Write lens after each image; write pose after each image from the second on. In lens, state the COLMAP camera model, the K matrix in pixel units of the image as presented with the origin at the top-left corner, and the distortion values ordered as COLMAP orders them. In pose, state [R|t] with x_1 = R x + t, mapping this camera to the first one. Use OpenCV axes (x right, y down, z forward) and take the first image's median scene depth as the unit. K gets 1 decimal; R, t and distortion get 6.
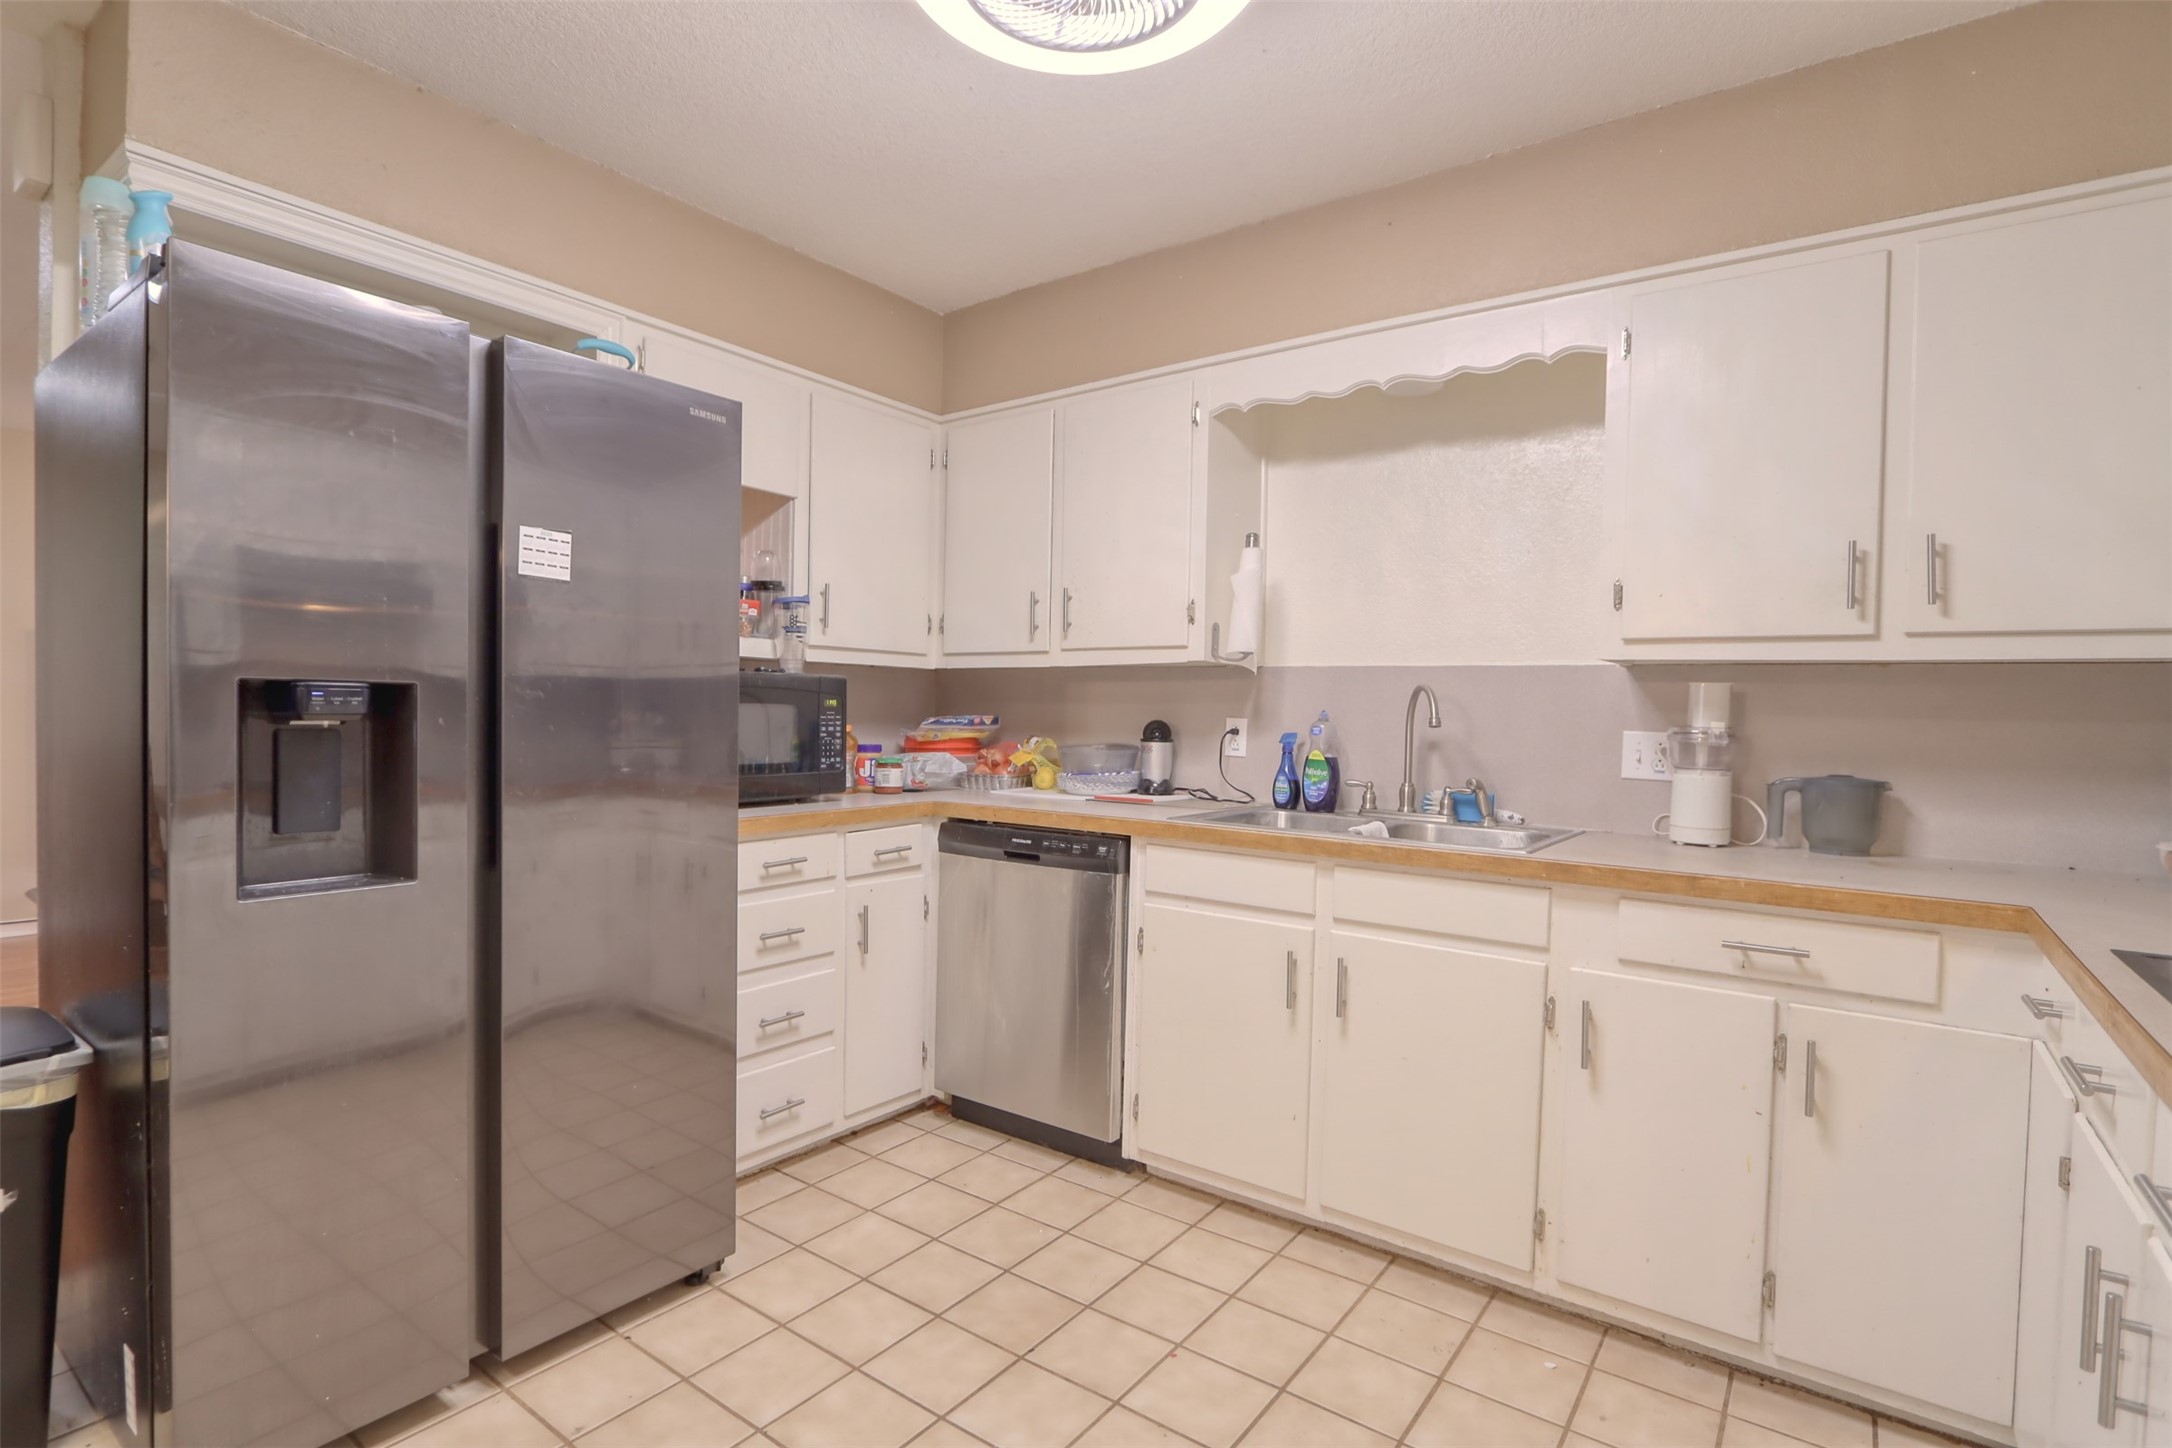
lens RADIAL K [[1053.4, 0, 1063.4], [0, 1053.4, 732.4], [0, 0, 1]] dist [-0.015463, 0.001177]
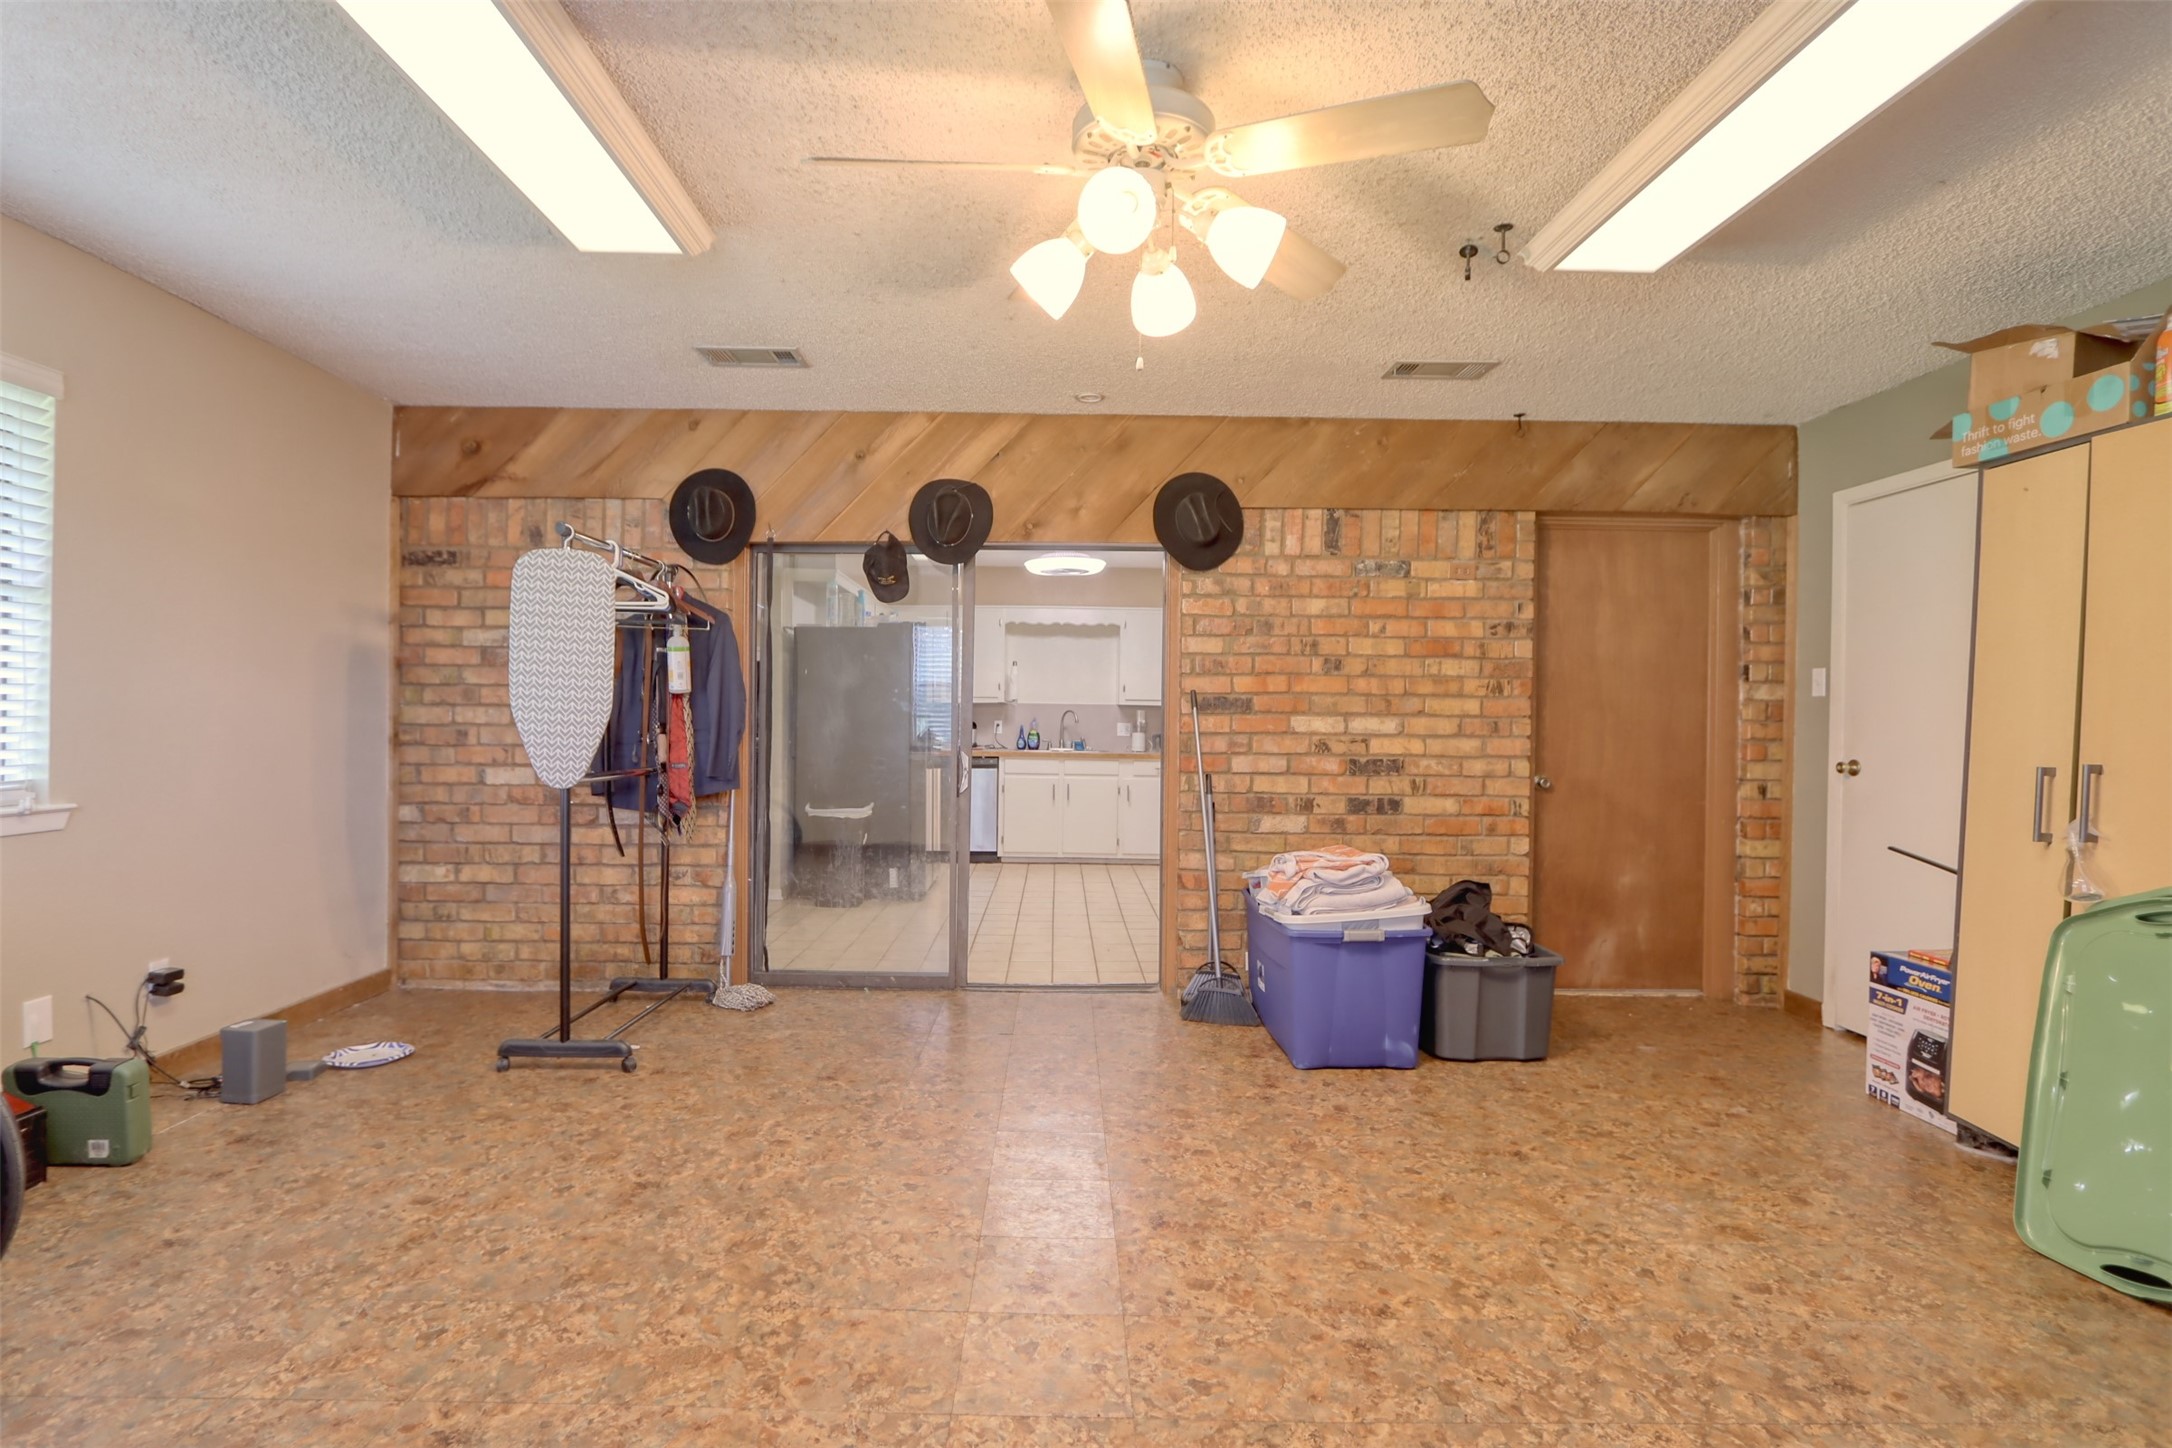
lens RADIAL K [[1053.4, 0, 1063.4], [0, 1053.4, 732.4], [0, 0, 1]] dist [-0.015463, 0.001177]
pose [[0.798151, -0.017396, 0.602206, -1.647799], [0.018372, 0.999821, 0.004532, 0.010943], [-0.602177, 0.007446, 0.798328, -1.634317]]
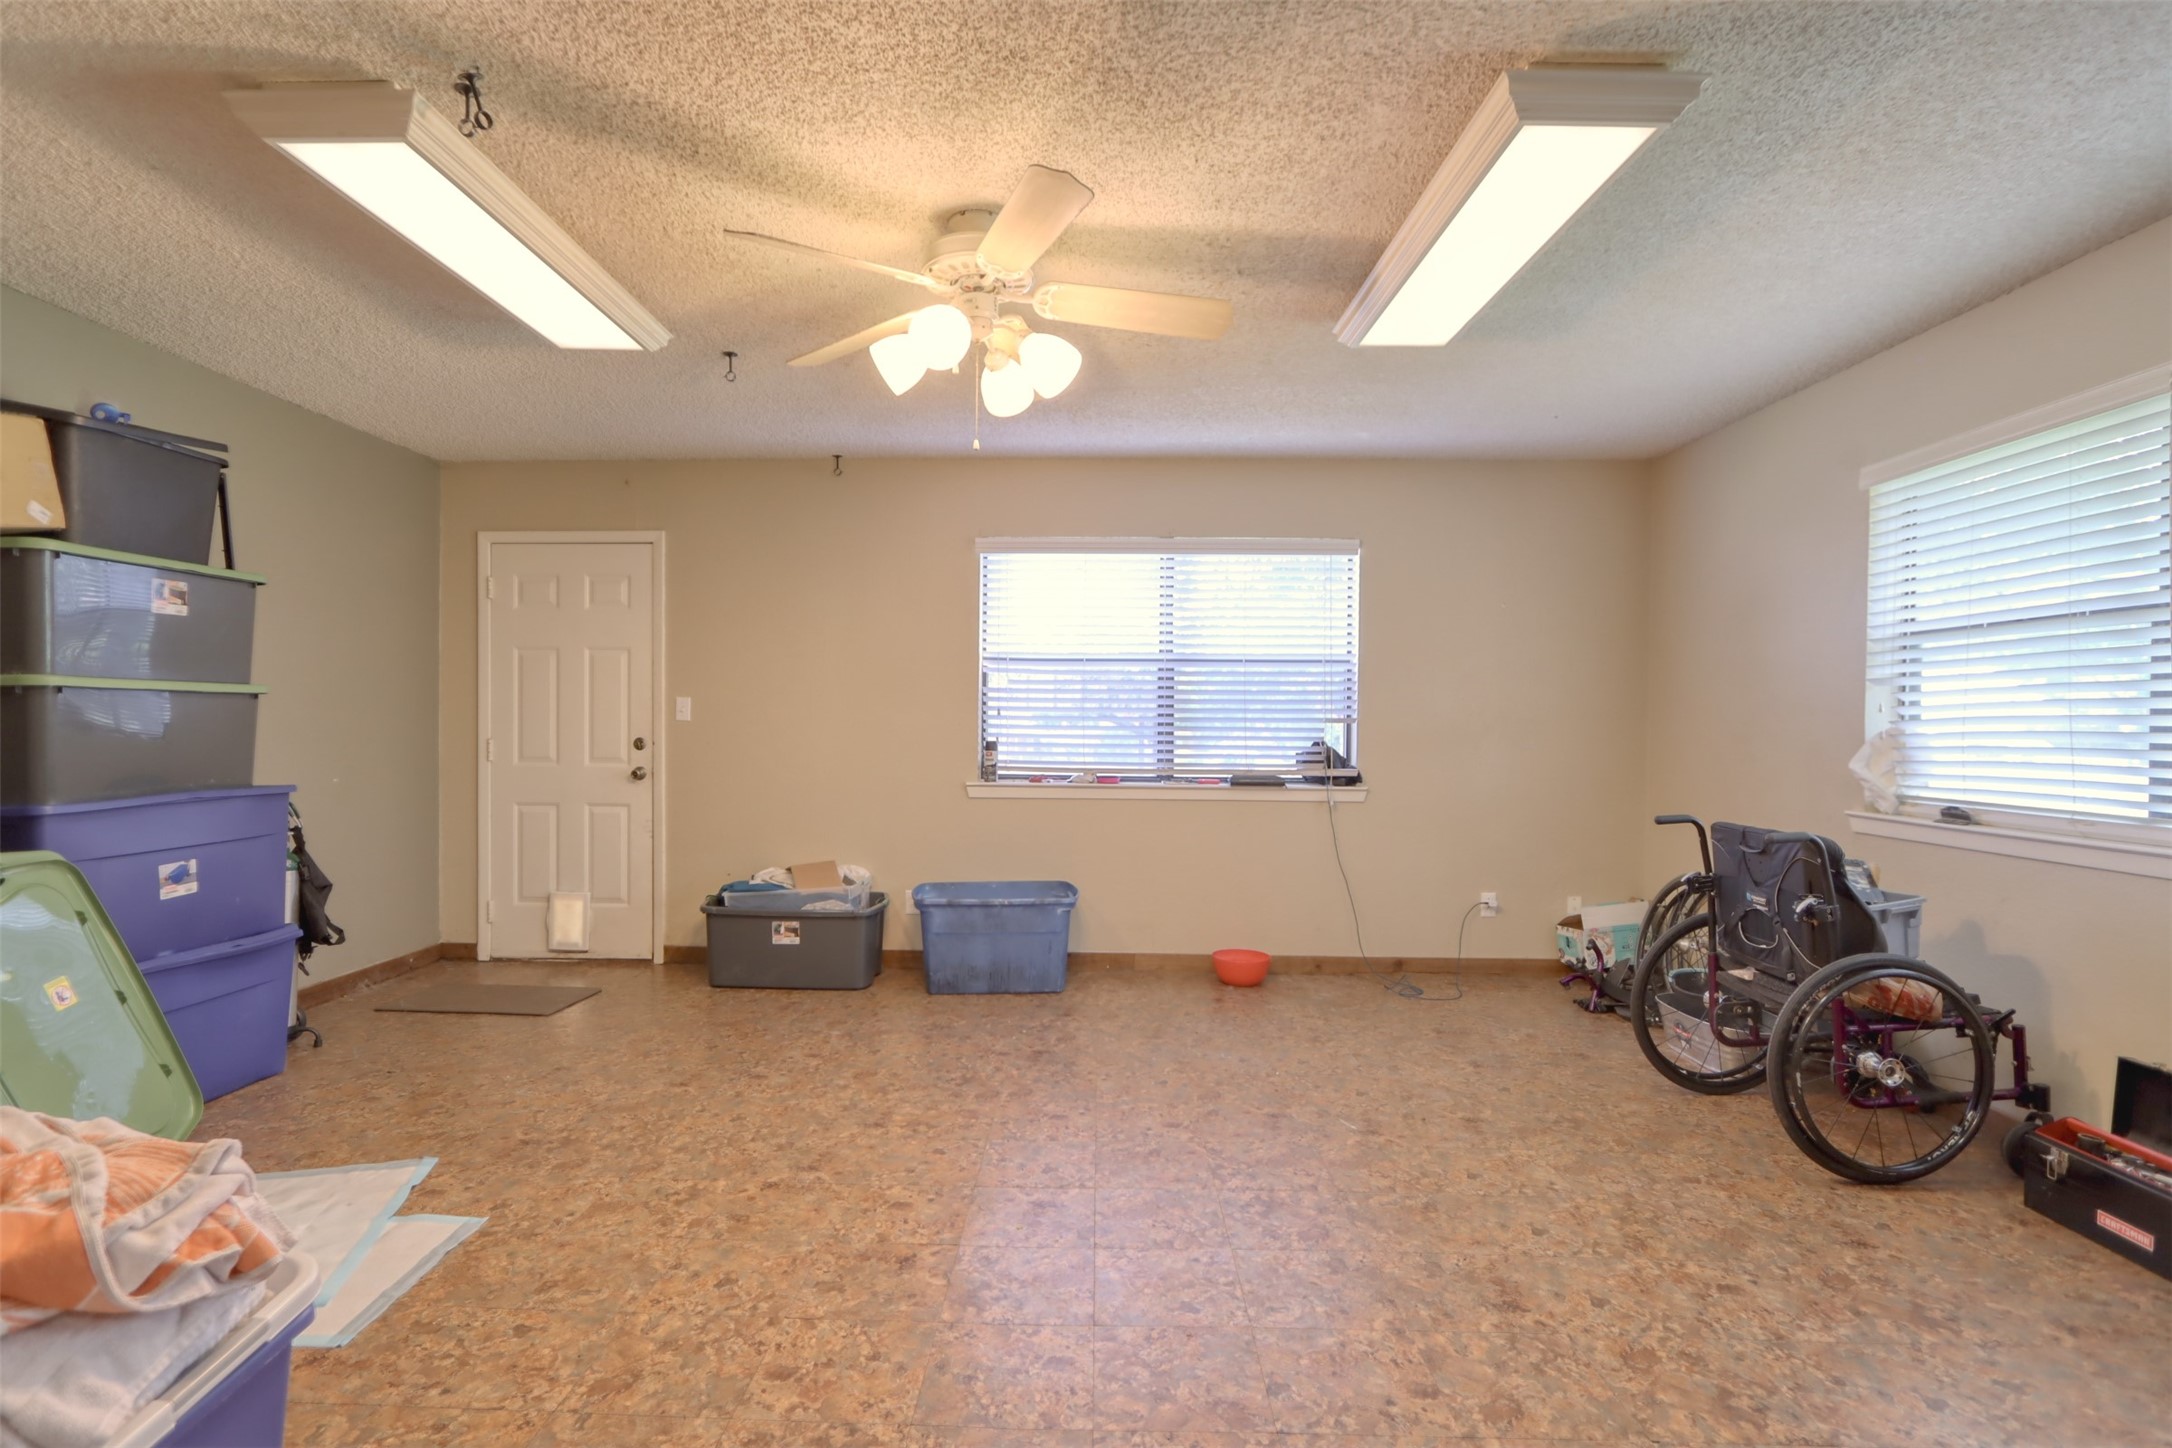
lens RADIAL K [[1053.4, 0, 1063.4], [0, 1053.4, 732.4], [0, 0, 1]] dist [-0.015463, 0.001177]
pose [[-0.817202, -0.023209, -0.575884, -0.668569], [-0.040065, 0.999059, 0.016590, -0.007198], [0.574957, 0.036630, -0.817363, -0.234314]]
